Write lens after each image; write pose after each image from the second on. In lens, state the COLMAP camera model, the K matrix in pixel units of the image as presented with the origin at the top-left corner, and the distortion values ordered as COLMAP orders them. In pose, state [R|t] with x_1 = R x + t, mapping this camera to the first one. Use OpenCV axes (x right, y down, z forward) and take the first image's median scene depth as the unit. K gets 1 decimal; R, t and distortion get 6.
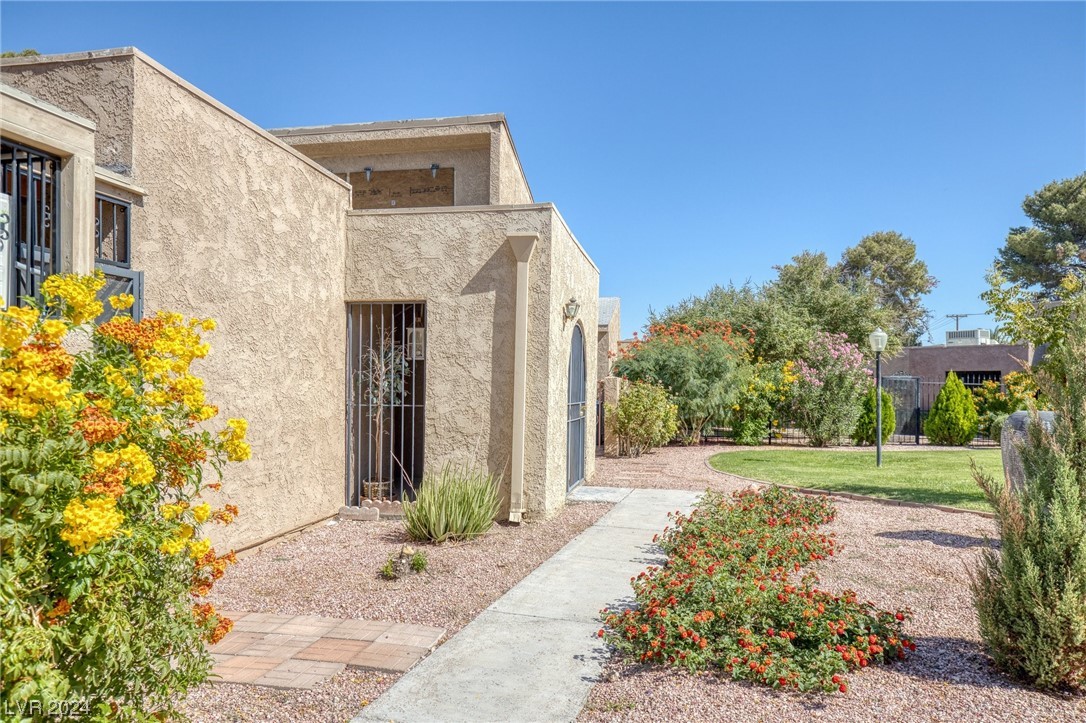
lens RADIAL K [[754.5, 0, 543.7], [0, 754.5, 360.0], [0, 0, 1]] dist [-0.028346, 0.004867]
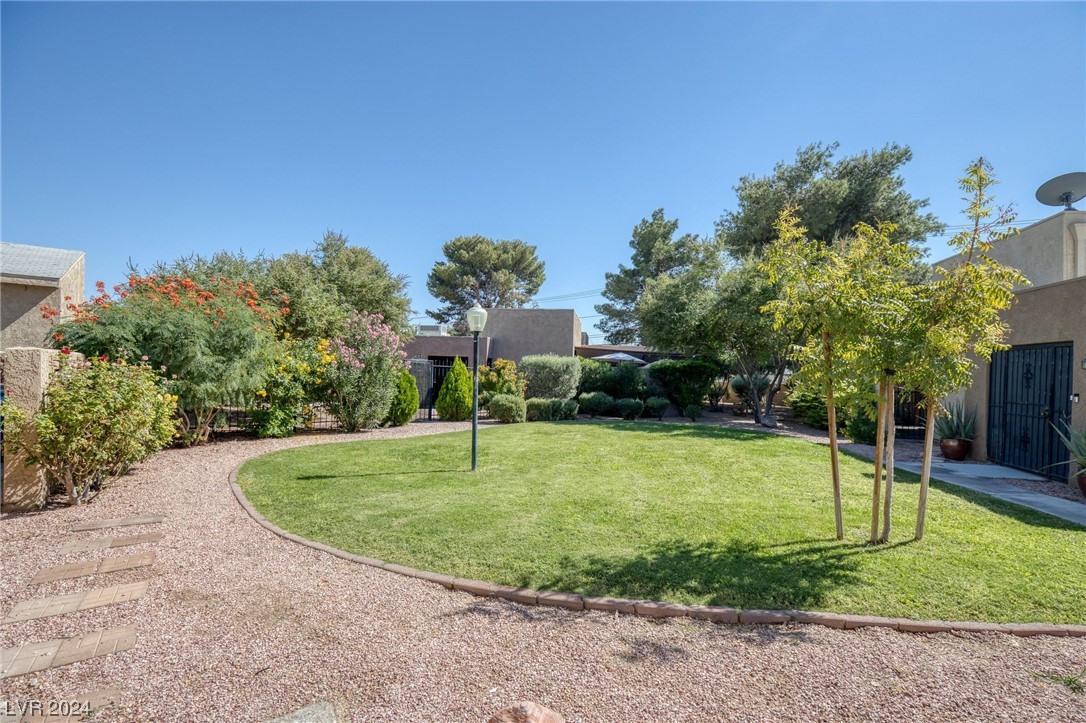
lens RADIAL K [[484.7, 0, 529.6], [0, 484.7, 373.9], [0, 0, 1]] dist [-0.021765, -0.000005]
pose [[0.669804, 0.005952, 0.742514, 0.065869], [-0.050134, 0.998049, 0.037225, 0.009478], [-0.740844, -0.062159, 0.668795, 0.444506]]
